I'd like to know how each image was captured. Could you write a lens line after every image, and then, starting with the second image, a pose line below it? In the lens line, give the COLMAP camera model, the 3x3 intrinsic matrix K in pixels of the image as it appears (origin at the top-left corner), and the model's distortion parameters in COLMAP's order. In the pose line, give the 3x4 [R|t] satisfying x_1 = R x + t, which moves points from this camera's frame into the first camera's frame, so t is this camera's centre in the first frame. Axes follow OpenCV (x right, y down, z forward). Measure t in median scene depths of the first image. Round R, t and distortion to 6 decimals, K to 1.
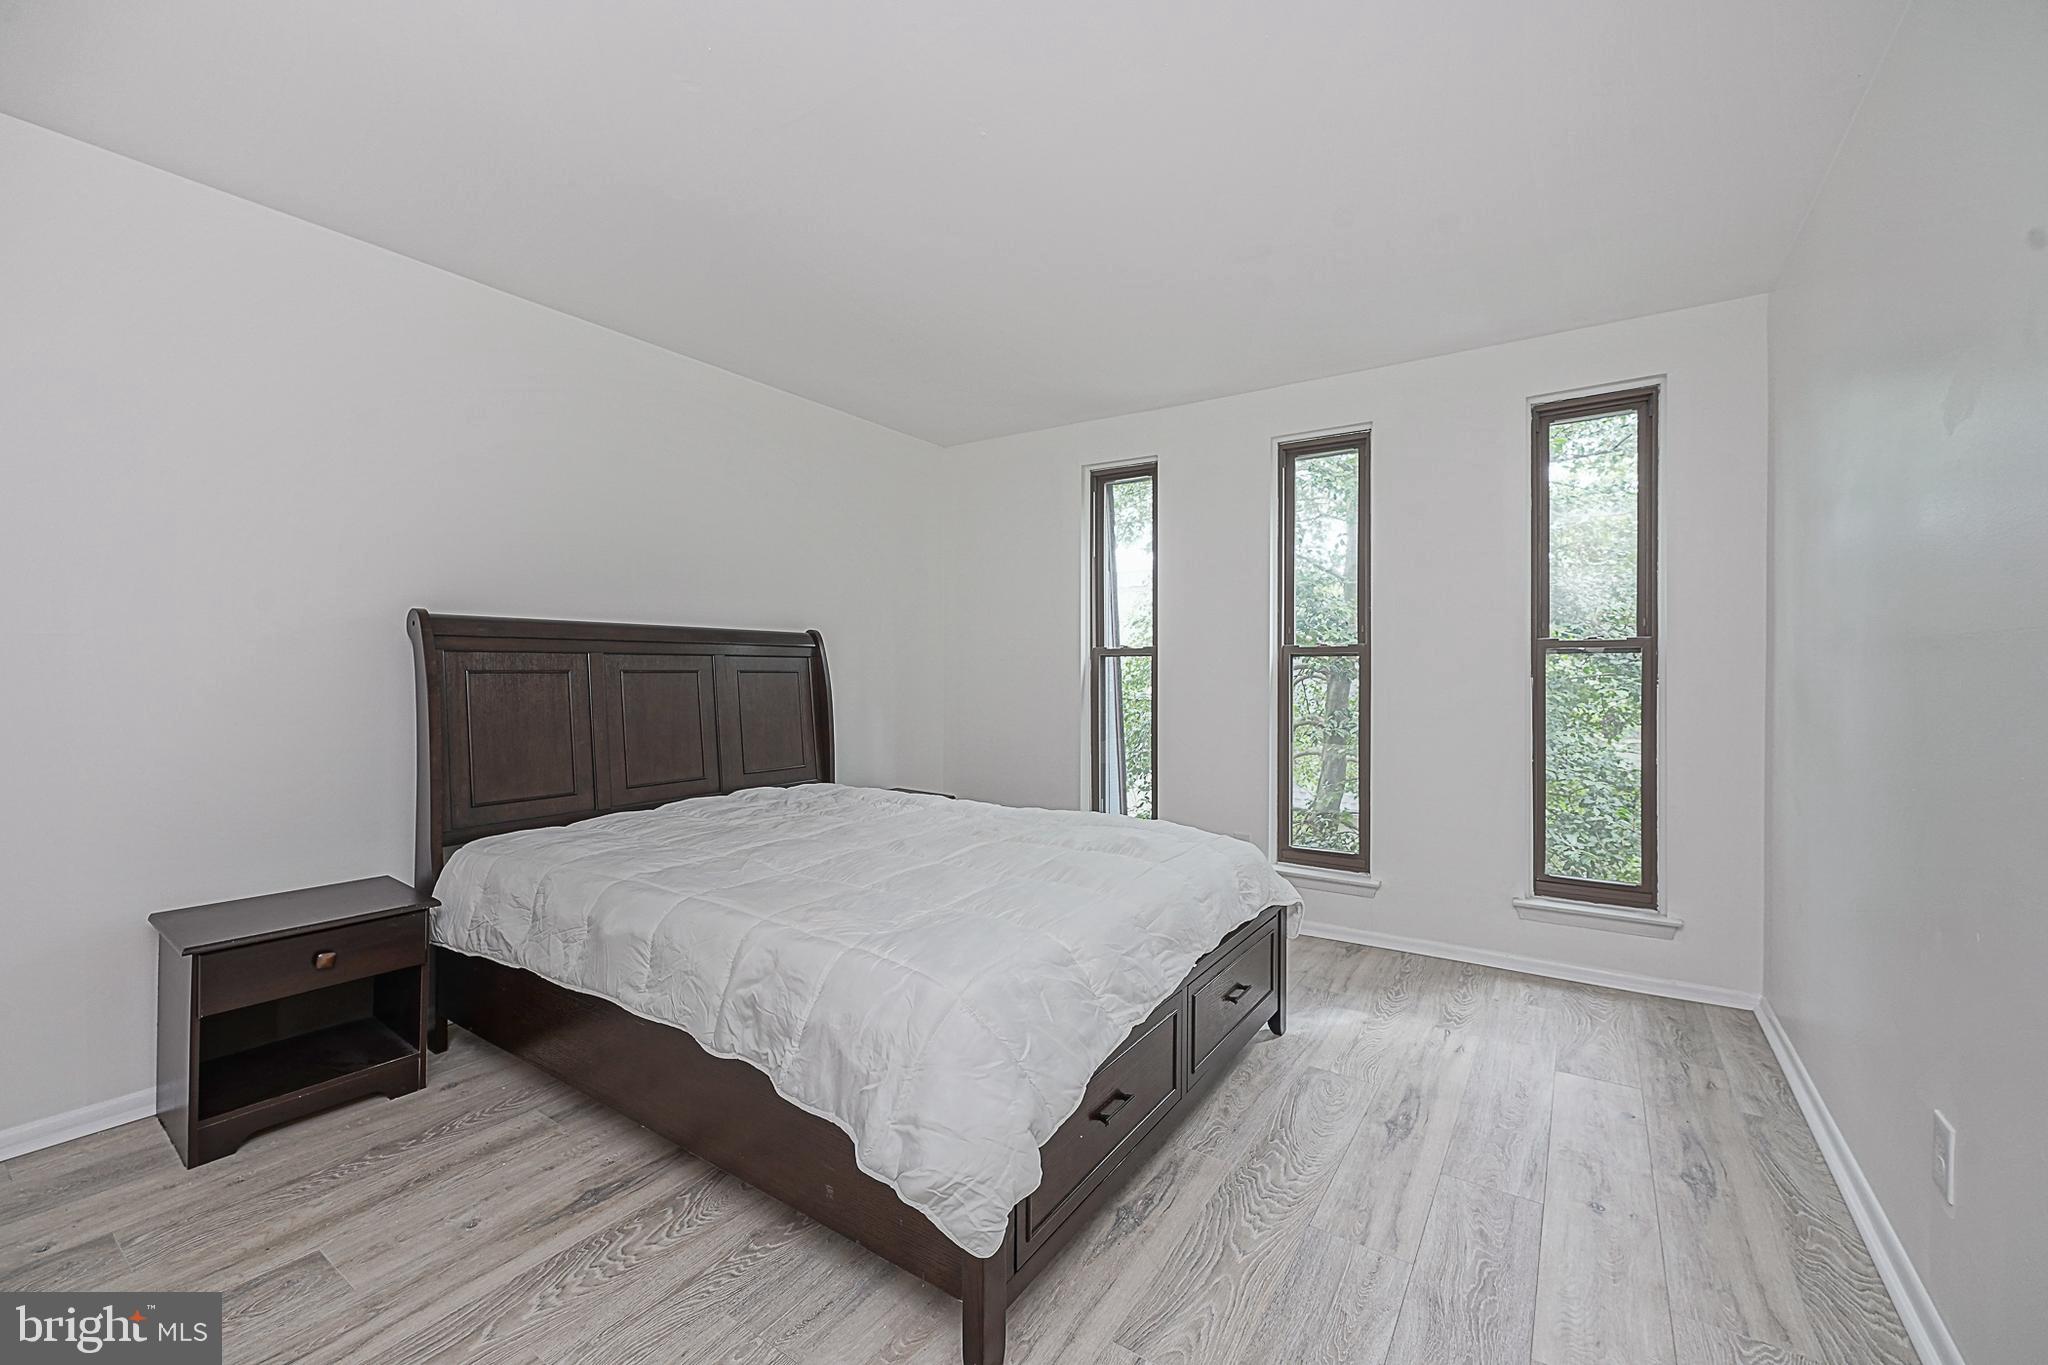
lens RADIAL K [[783.5, 0, 1108.4], [0, 783.5, 680.8], [0, 0, 1]] dist [0.001788, -0.000458]
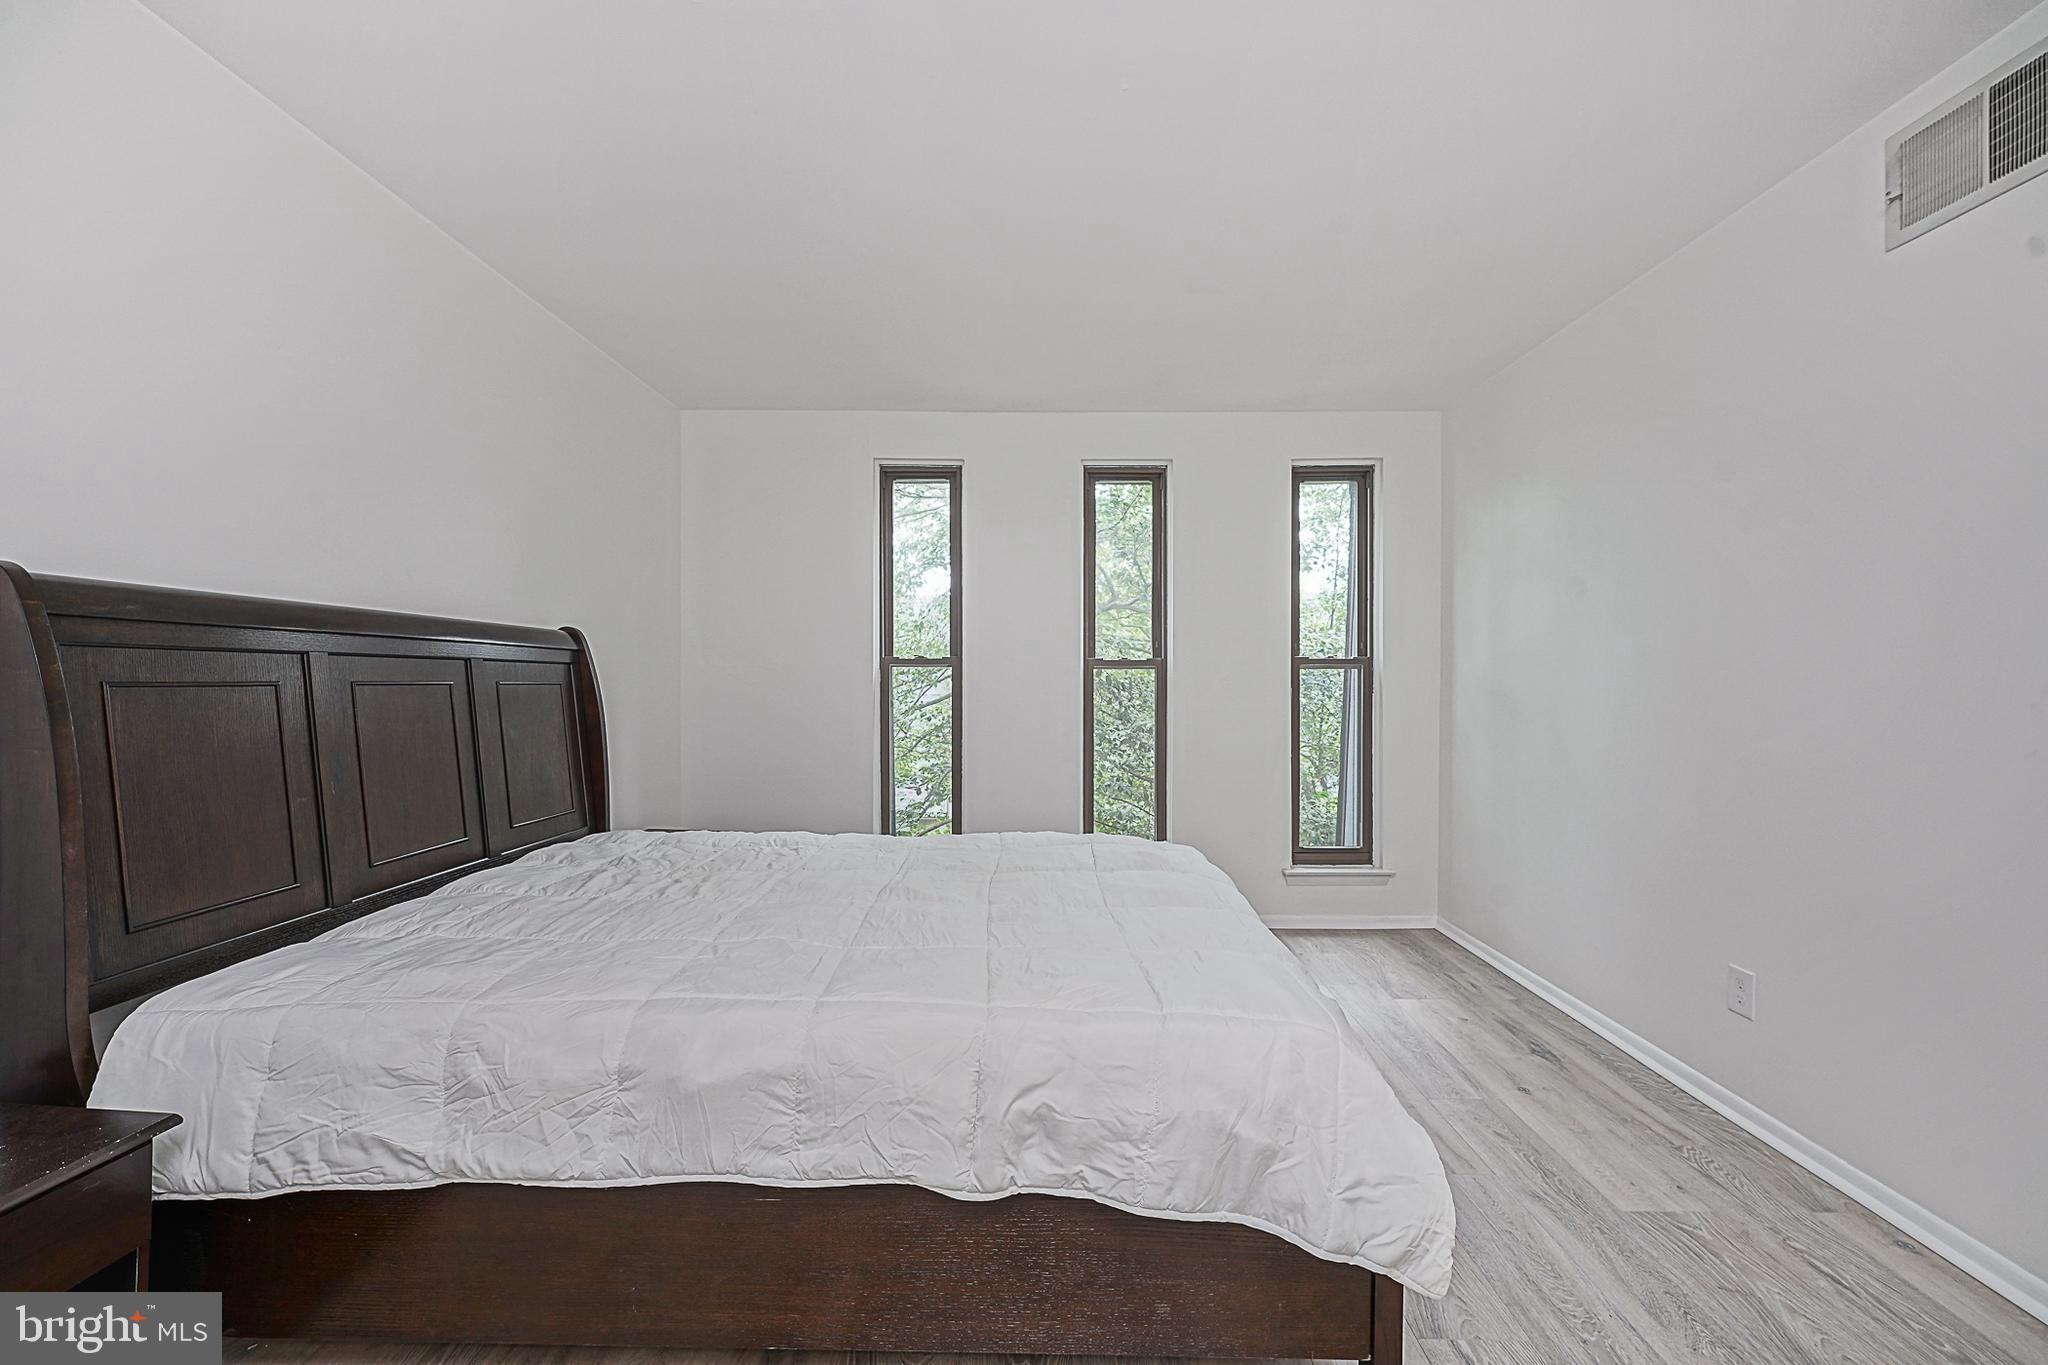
lens RADIAL K [[758.7, 0, 1044.8], [0, 758.7, 692.8], [0, 0, 1]] dist [0.000027, 0.000129]
pose [[0.863746, -0.006364, 0.503888, -0.490297], [0.004919, 0.999979, 0.004199, -0.004400], [-0.503904, -0.001148, 0.863759, 0.209862]]
